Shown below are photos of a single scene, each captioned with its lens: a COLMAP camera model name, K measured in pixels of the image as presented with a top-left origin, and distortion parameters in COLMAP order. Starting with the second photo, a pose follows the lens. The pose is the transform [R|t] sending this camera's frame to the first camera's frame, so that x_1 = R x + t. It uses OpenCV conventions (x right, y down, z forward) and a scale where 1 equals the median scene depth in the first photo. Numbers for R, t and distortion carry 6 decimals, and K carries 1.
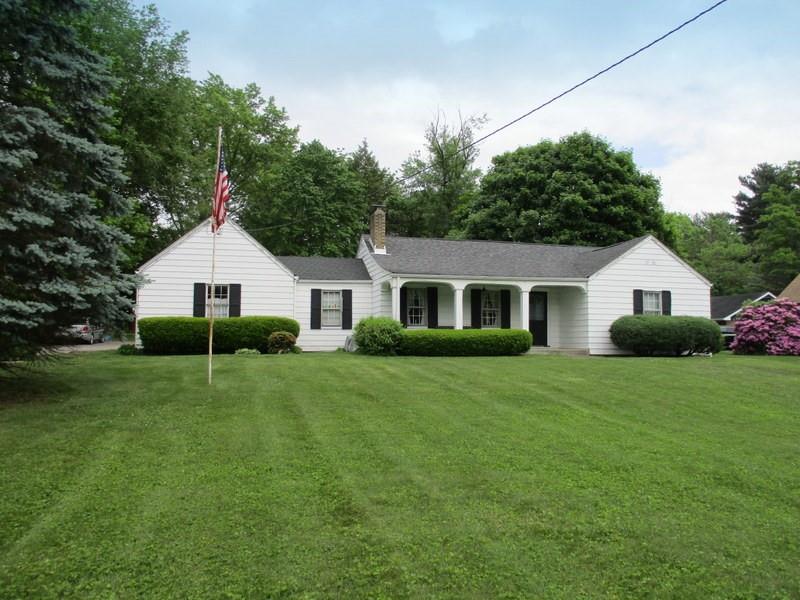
lens RADIAL K [[675.2, 0, 398.0], [0, 675.2, 302.1], [0, 0, 1]] dist [-0.010276, 0.004959]
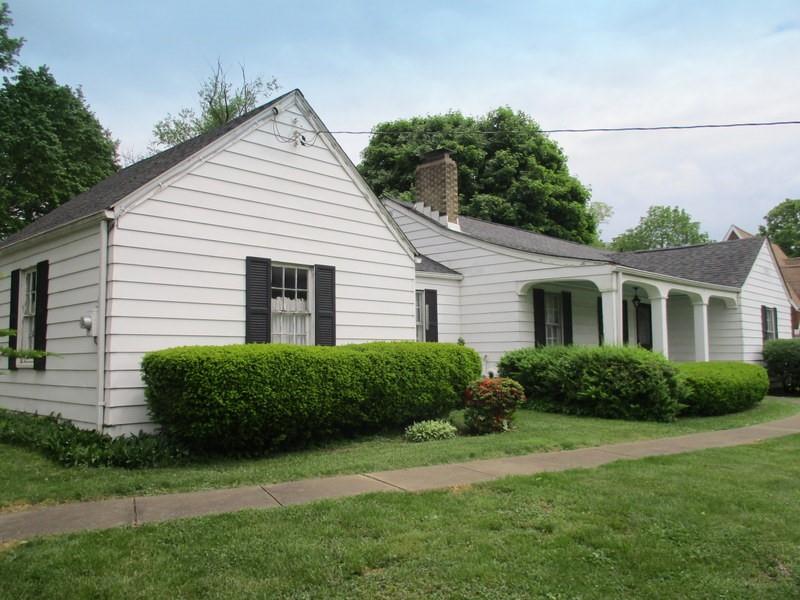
lens RADIAL K [[675.2, 0, 401.6], [0, 675.2, 297.9], [0, 0, 1]] dist [-0.010276, 0.004959]
pose [[0.847885, 0.034837, 0.529034, -0.426715], [-0.024098, 0.999340, -0.027186, 0.004058], [-0.529632, 0.010302, 0.848165, 0.609473]]
